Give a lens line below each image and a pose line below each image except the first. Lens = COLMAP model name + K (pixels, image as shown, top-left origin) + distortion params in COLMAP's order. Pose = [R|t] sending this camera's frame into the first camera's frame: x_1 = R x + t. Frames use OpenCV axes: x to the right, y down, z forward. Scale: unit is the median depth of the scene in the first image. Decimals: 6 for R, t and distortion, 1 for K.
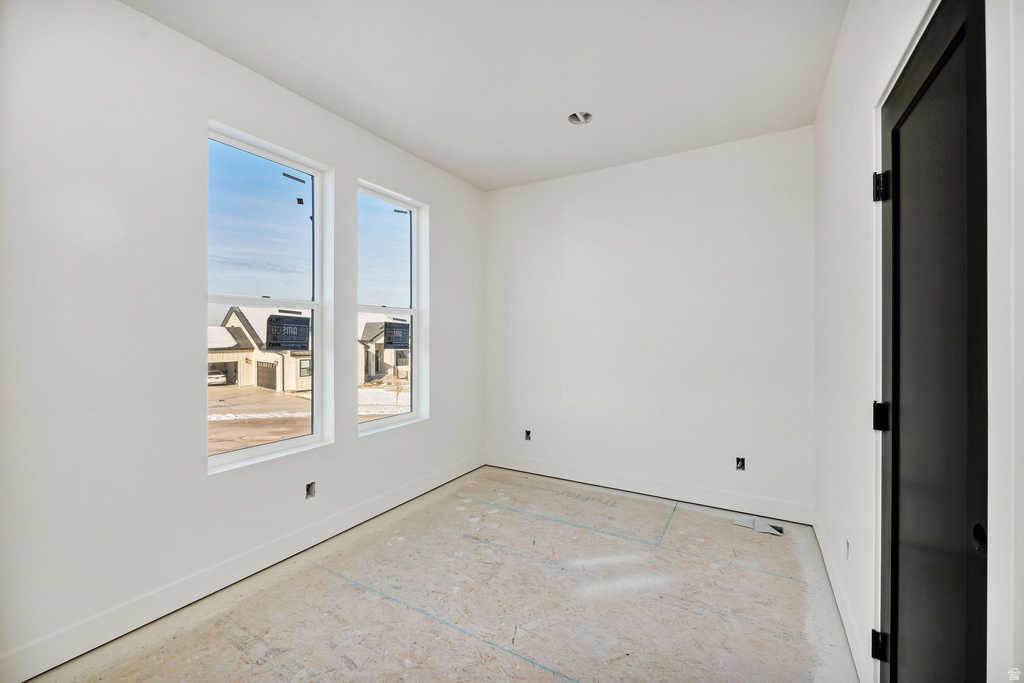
lens RADIAL K [[402.4, 0, 507.2], [0, 402.4, 334.2], [0, 0, 1]] dist [-0.001666, -0.000005]
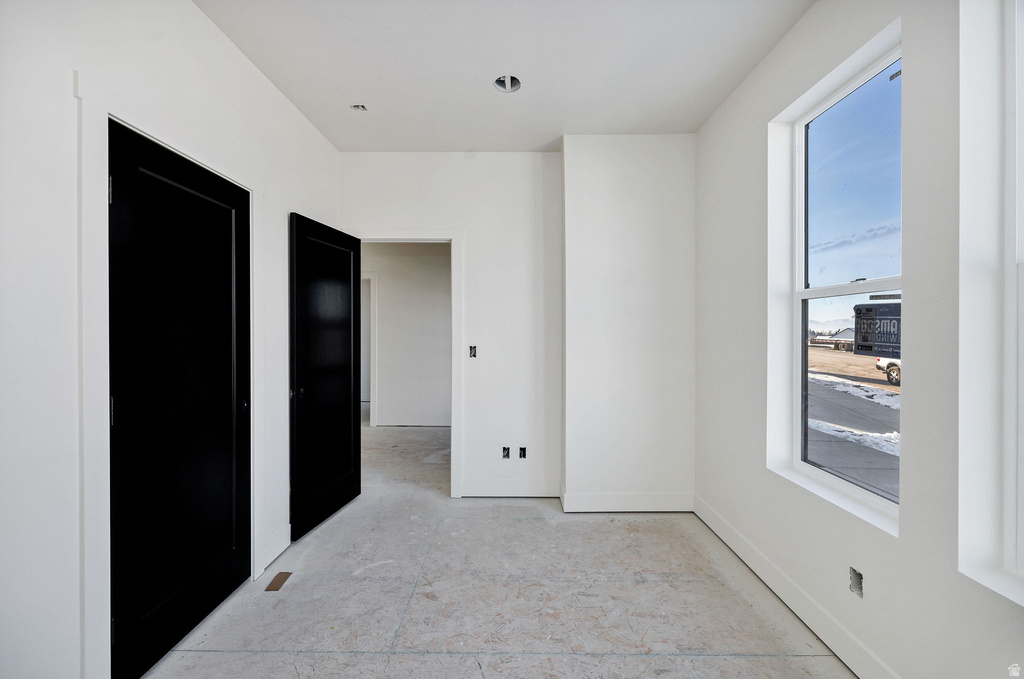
lens RADIAL K [[402.4, 0, 504.5], [0, 402.4, 338.9], [0, 0, 1]] dist [-0.001666, -0.000005]
pose [[-0.867218, 0.003463, -0.497916, 0.311181], [-0.001755, 0.999948, 0.010011, 0.005909], [0.497925, 0.009556, -0.867168, 1.345538]]
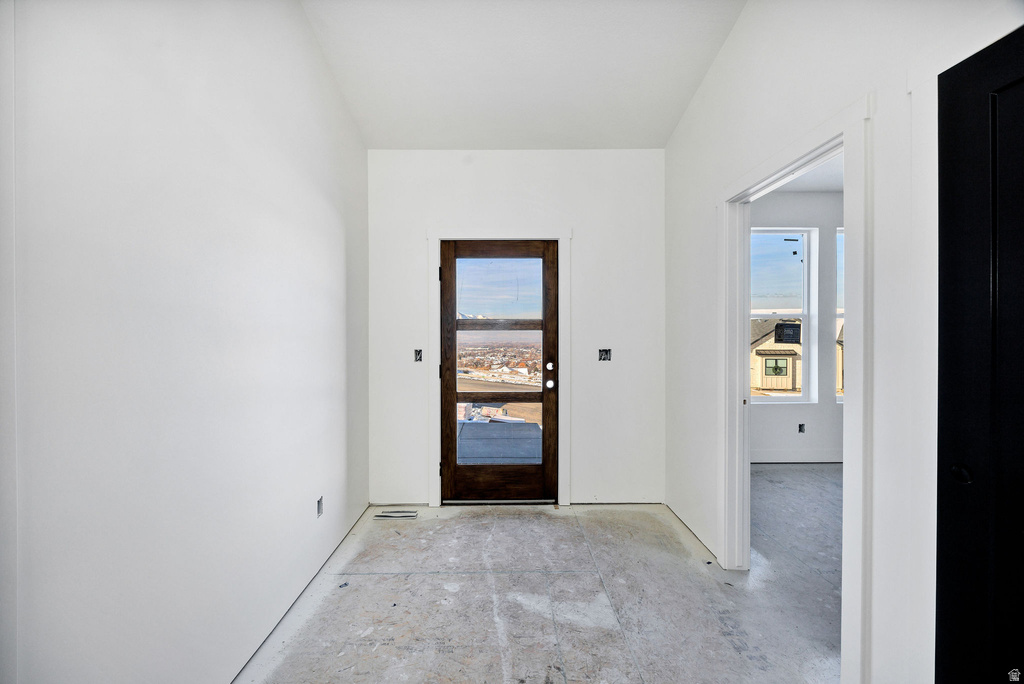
lens RADIAL K [[402.4, 0, 515.5], [0, 402.4, 334.4], [0, 0, 1]] dist [-0.001666, -0.000005]
pose [[0.518559, 0.005528, -0.855024, 0.313044], [-0.002122, 0.999984, 0.005178, -0.004681], [0.855039, -0.000870, 0.518562, -0.864843]]
